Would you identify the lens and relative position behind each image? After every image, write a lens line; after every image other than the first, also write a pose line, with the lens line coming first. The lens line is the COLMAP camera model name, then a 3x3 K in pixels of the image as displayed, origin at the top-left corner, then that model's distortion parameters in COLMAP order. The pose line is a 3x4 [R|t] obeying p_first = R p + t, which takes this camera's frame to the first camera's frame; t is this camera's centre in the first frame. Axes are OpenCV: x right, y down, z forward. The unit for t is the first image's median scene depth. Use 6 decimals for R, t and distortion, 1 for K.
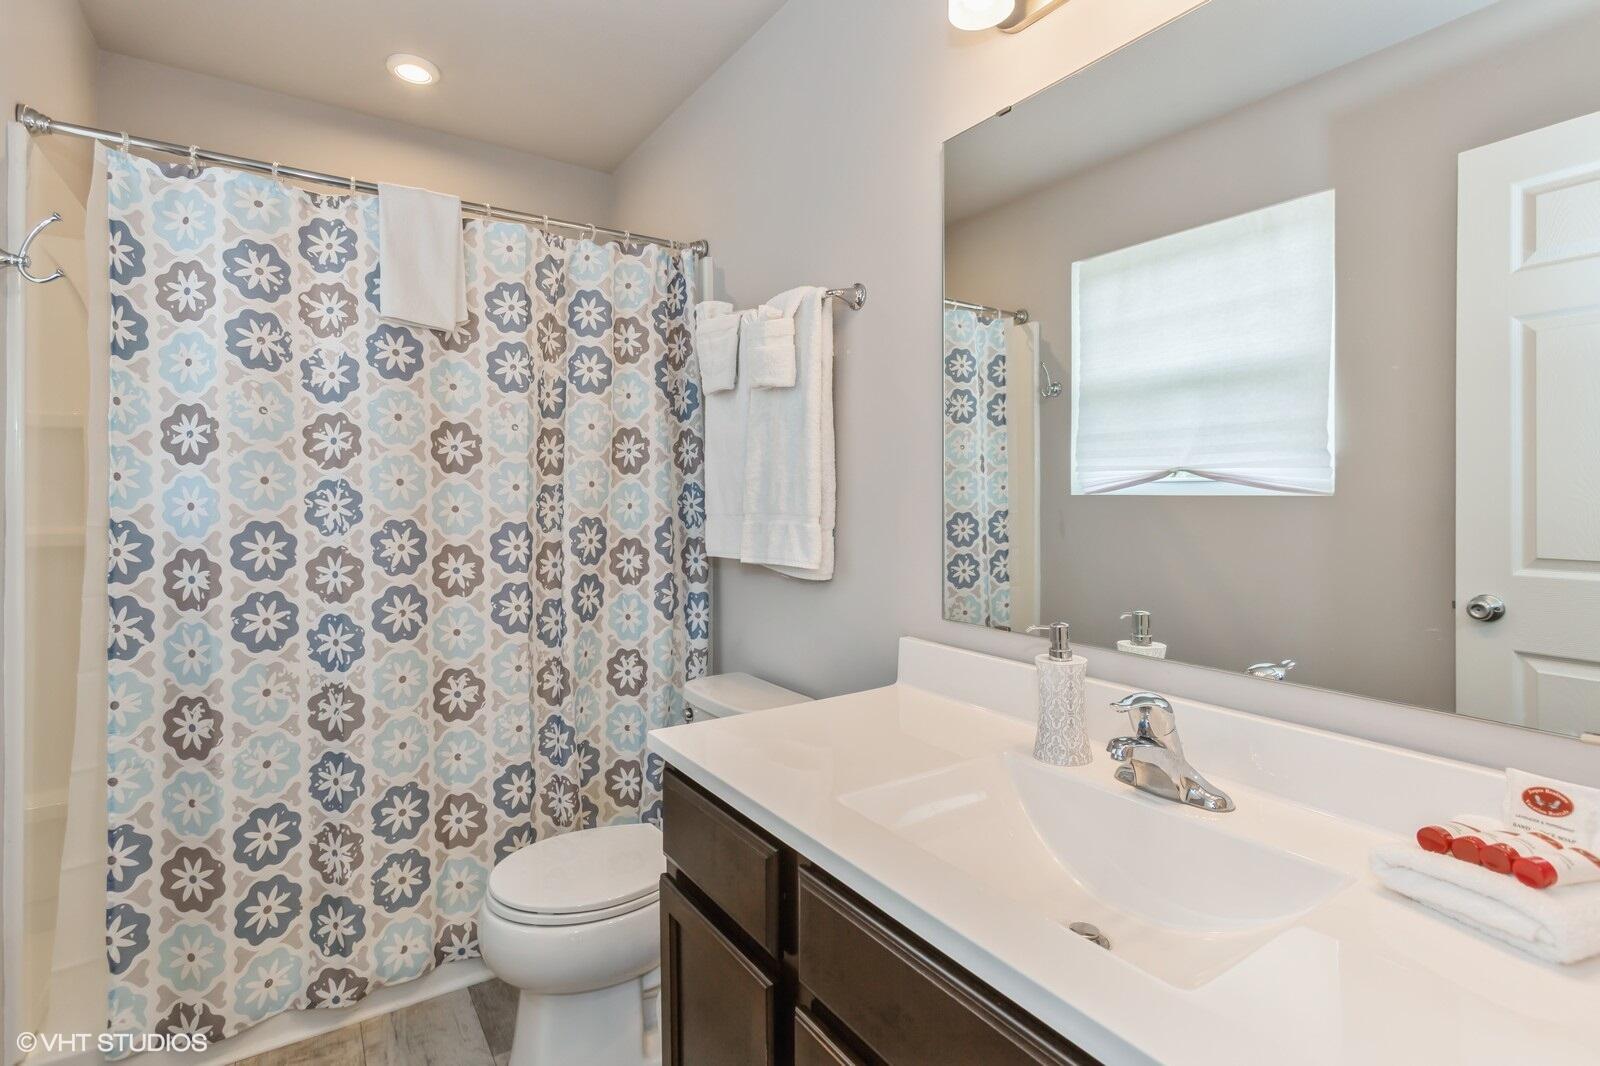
lens RADIAL K [[803.8, 0, 826.7], [0, 803.8, 501.2], [0, 0, 1]] dist [-0.010575, 0.000285]
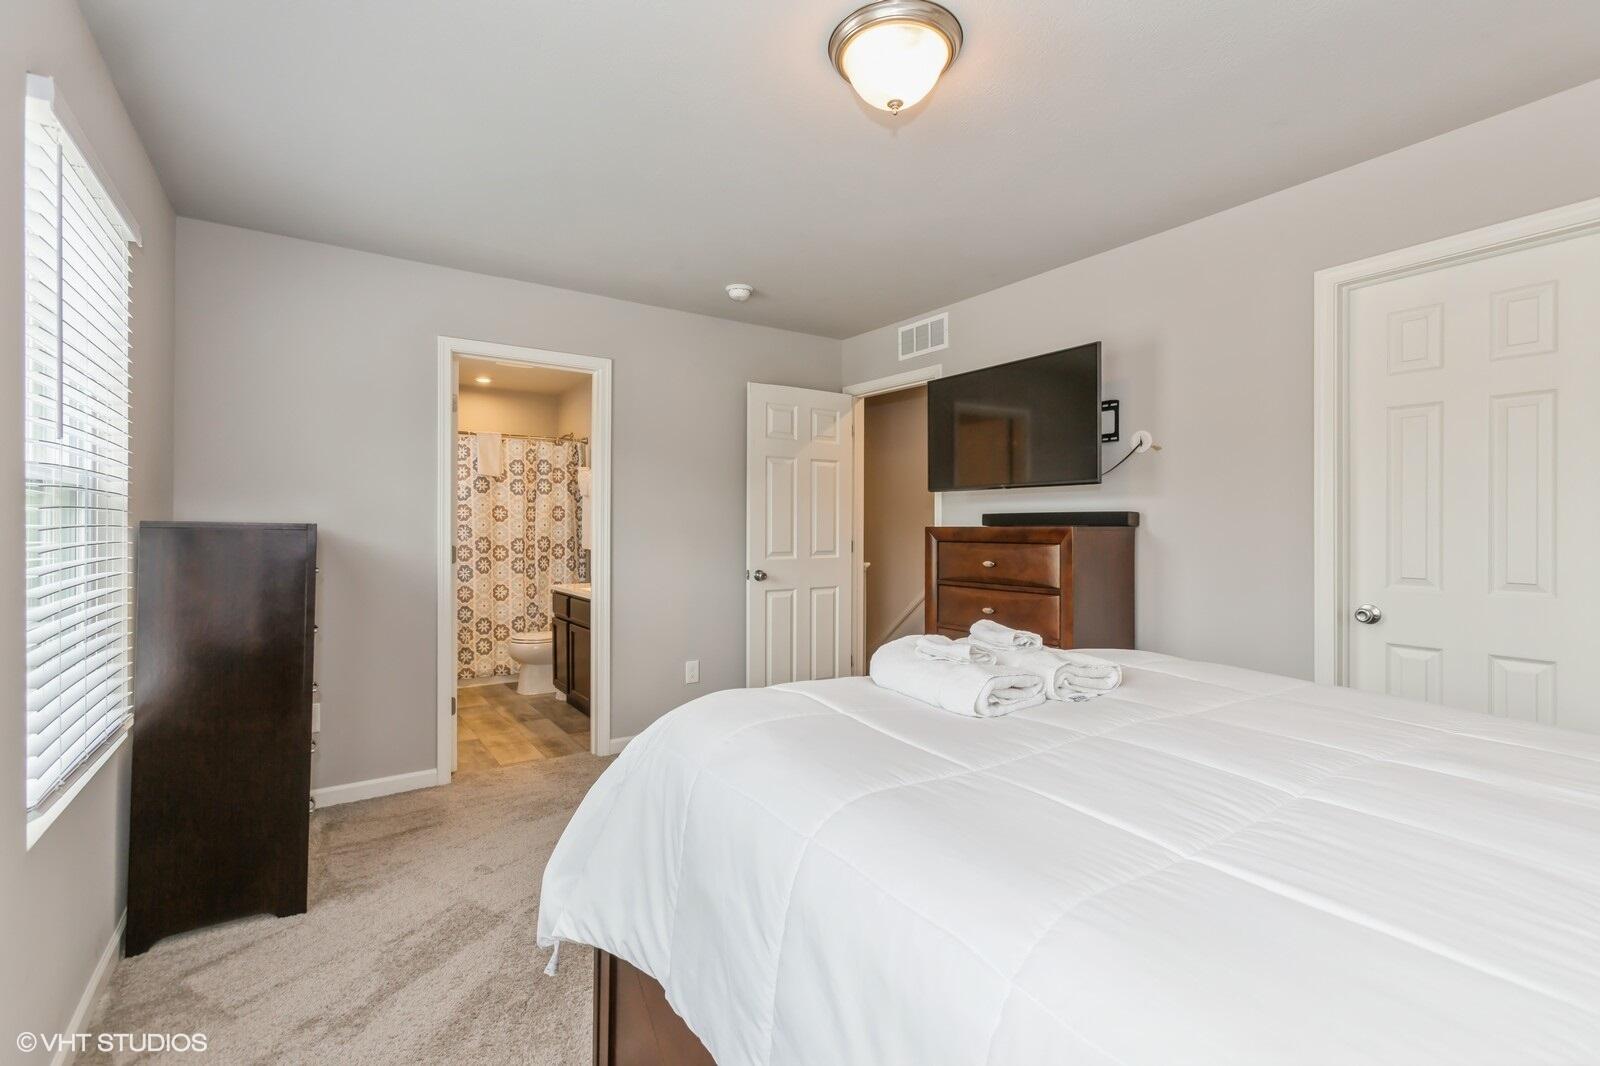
lens RADIAL K [[702.9, 0, 797.9], [0, 702.9, 526.6], [0, 0, 1]] dist [-0.010597, 0.000045]
pose [[0.999909, 0.000731, 0.013438, 0.650596], [-0.000699, 0.999997, -0.002365, -0.010541], [-0.013440, 0.002355, 0.999907, -1.719622]]
